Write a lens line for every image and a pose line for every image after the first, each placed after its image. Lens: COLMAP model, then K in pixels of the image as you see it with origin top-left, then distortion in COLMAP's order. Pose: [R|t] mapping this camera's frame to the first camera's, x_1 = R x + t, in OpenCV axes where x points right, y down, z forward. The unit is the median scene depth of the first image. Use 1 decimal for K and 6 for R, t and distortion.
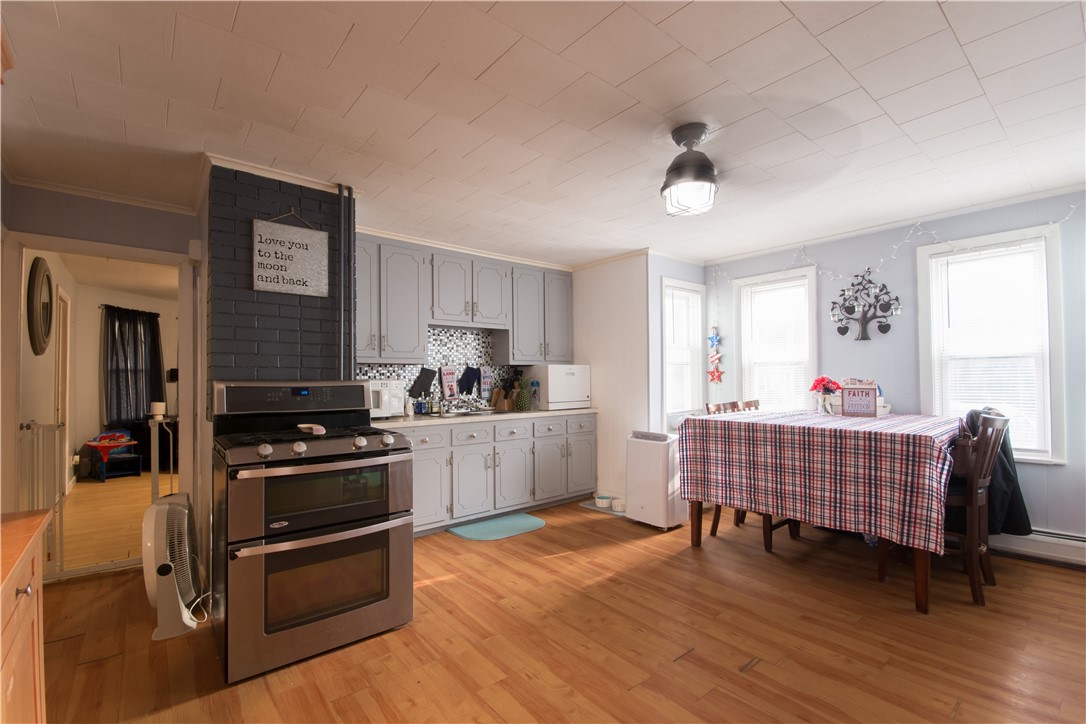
lens RADIAL K [[490.3, 0, 542.5], [0, 490.3, 368.1], [0, 0, 1]] dist [0.005113, -0.001521]
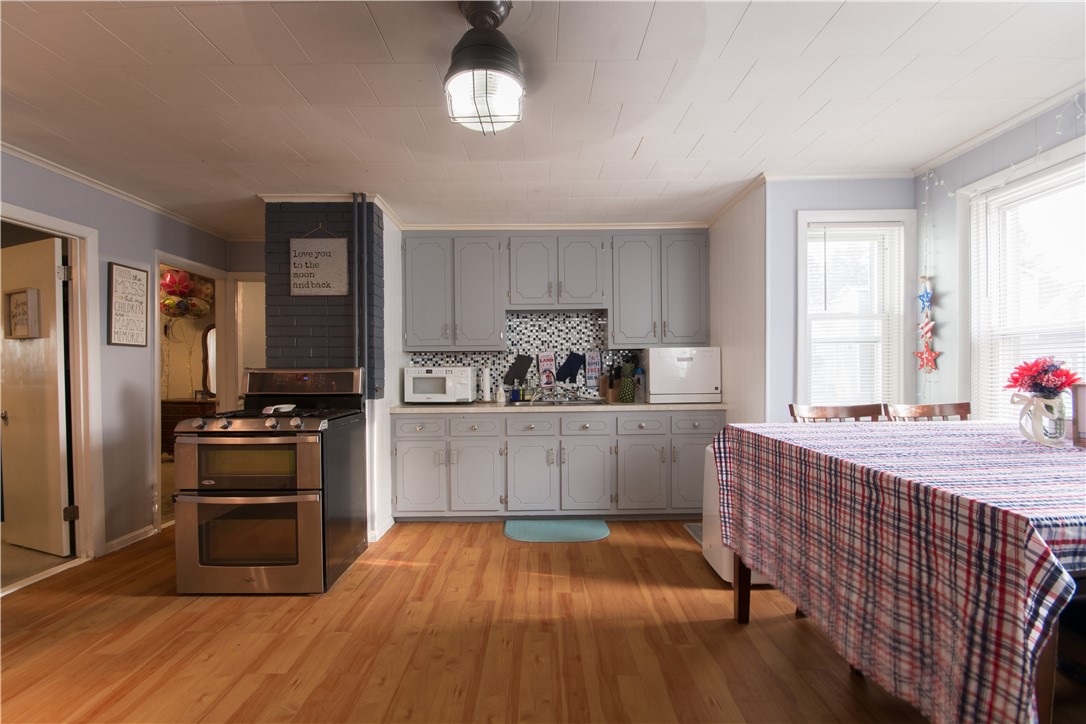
lens RADIAL K [[490.3, 0, 539.7], [0, 490.3, 367.9], [0, 0, 1]] dist [0.005113, -0.001521]
pose [[0.762283, 0.000769, -0.647244, 0.435210], [0.017705, 0.999600, 0.022039, 0.005381], [0.647002, -0.028259, 0.761964, 0.278077]]
